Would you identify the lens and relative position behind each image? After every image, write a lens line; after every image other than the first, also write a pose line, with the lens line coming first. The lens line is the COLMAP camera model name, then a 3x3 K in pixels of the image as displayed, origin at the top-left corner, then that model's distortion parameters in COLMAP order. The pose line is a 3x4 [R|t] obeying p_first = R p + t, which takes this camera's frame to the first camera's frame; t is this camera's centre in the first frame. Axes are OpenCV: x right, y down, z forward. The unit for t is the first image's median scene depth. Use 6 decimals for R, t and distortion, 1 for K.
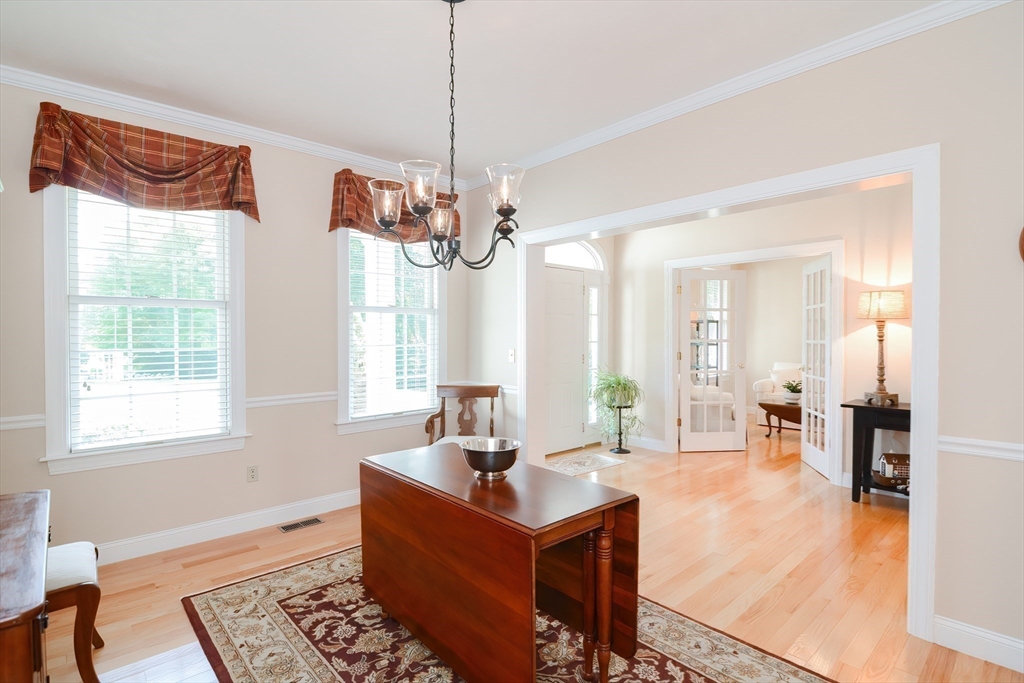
lens RADIAL K [[508.8, 0, 508.0], [0, 508.8, 341.1], [0, 0, 1]] dist [-0.003373, -0.007812]
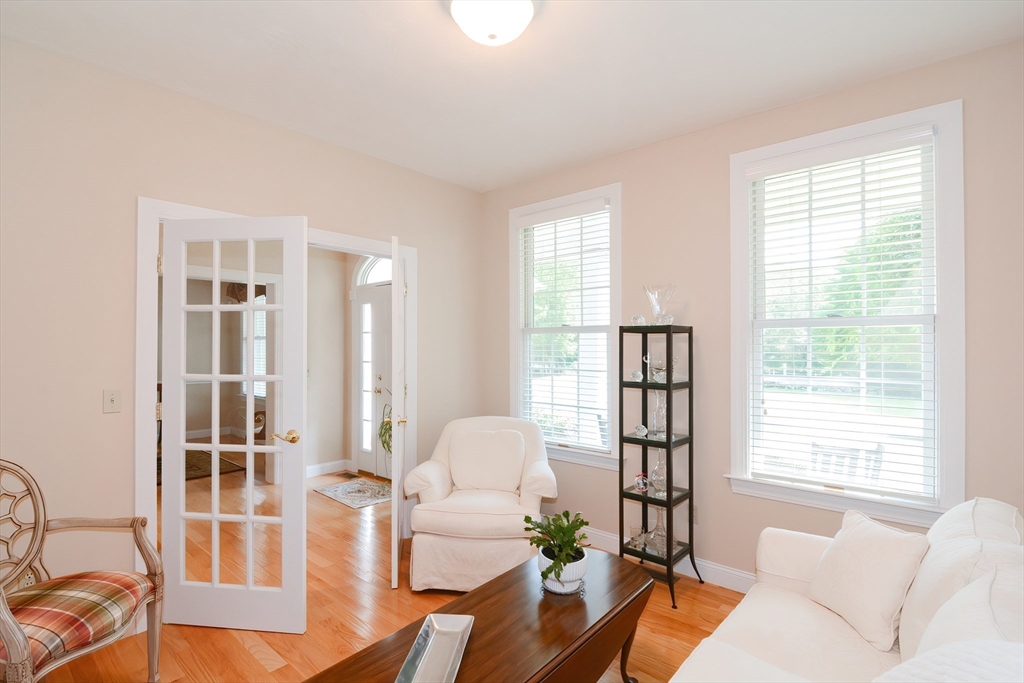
lens RADIAL K [[508.8, 0, 512.1], [0, 508.8, 344.5], [0, 0, 1]] dist [-0.003373, -0.007812]
pose [[0.104211, -0.008651, -0.994518, 1.111998], [-0.021984, 0.999698, -0.011000, -0.026915], [0.994312, 0.023010, 0.103990, 1.185485]]
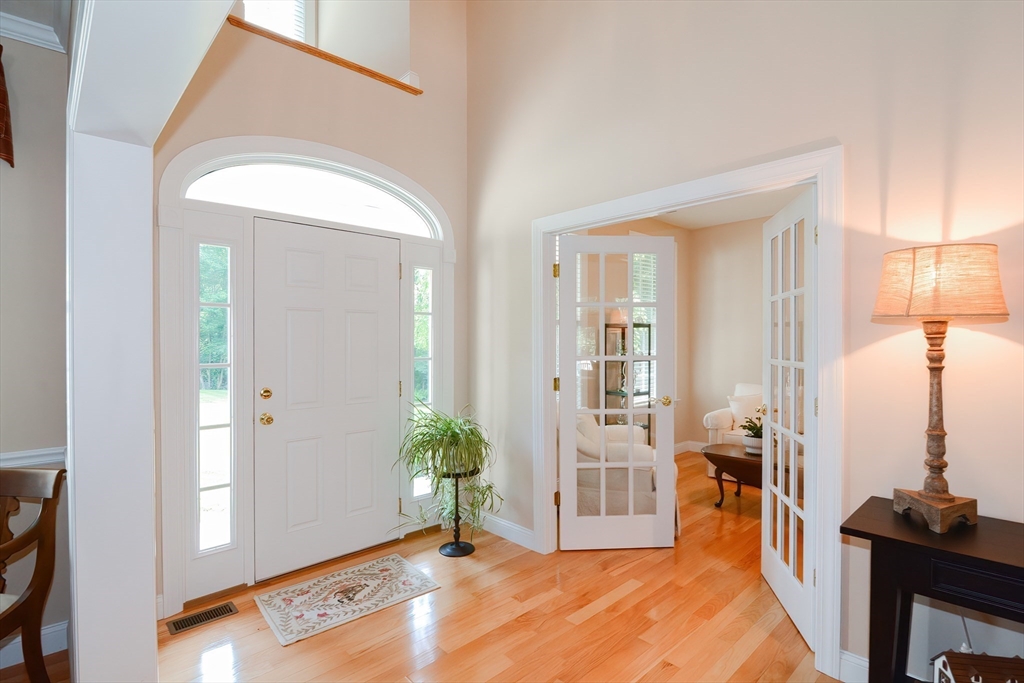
lens RADIAL K [[508.8, 0, 511.7], [0, 508.8, 344.1], [0, 0, 1]] dist [-0.003373, -0.007812]
pose [[0.999597, -0.000228, 0.028372, 0.297704], [0.000373, 0.999987, -0.005106, -0.015275], [-0.028371, 0.005114, 0.999584, 0.469059]]
